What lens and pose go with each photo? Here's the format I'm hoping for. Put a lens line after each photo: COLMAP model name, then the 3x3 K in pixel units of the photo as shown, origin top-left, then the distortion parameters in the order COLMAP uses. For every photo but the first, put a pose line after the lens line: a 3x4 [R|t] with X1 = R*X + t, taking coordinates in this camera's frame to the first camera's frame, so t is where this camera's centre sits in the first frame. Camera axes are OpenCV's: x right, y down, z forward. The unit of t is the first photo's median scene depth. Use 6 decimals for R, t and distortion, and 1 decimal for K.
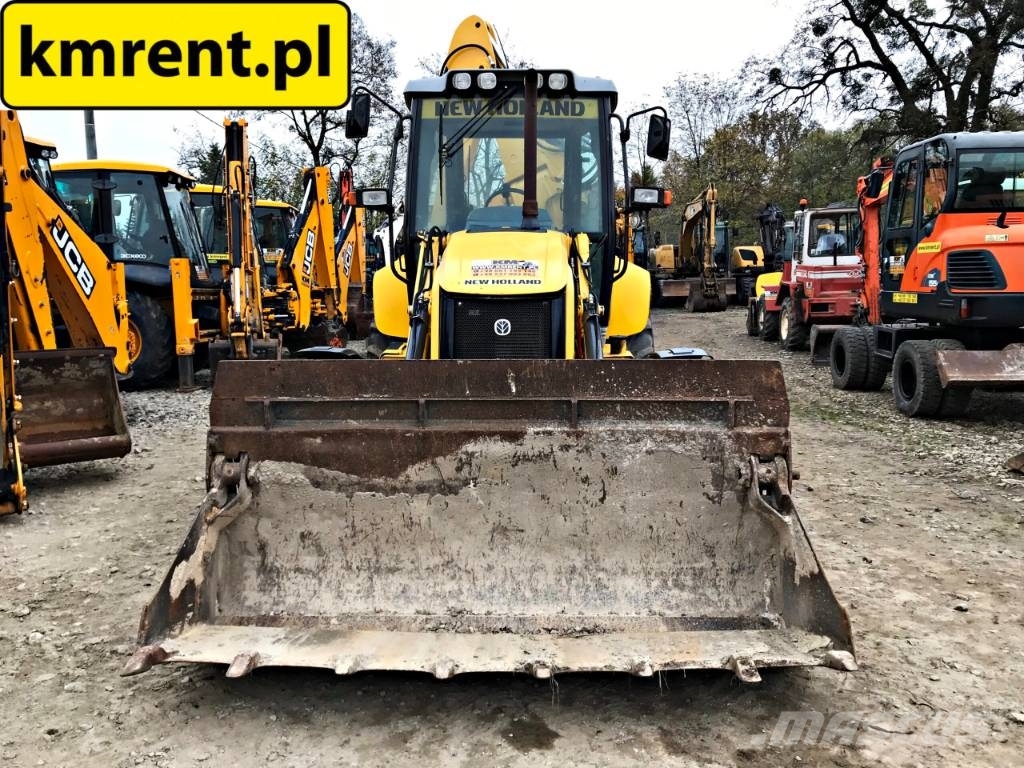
lens RADIAL K [[837.7, 0, 507.0], [0, 837.7, 381.3], [0, 0, 1]] dist [0.034882, -0.032324]
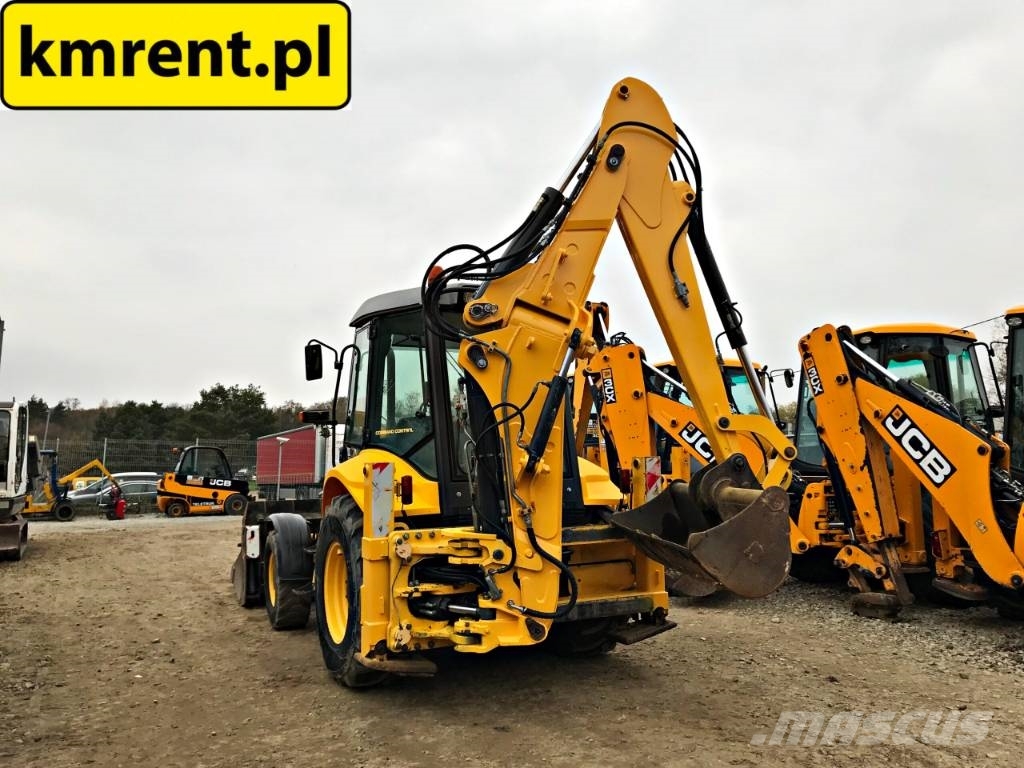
lens RADIAL K [[837.7, 0, 508.1], [0, 837.7, 379.5], [0, 0, 1]] dist [0.034882, -0.032324]
pose [[-0.884134, -0.029013, -0.466332, 0.510658], [-0.040910, 0.999044, 0.015408, -0.299143], [0.465439, 0.032701, -0.884476, 2.260677]]
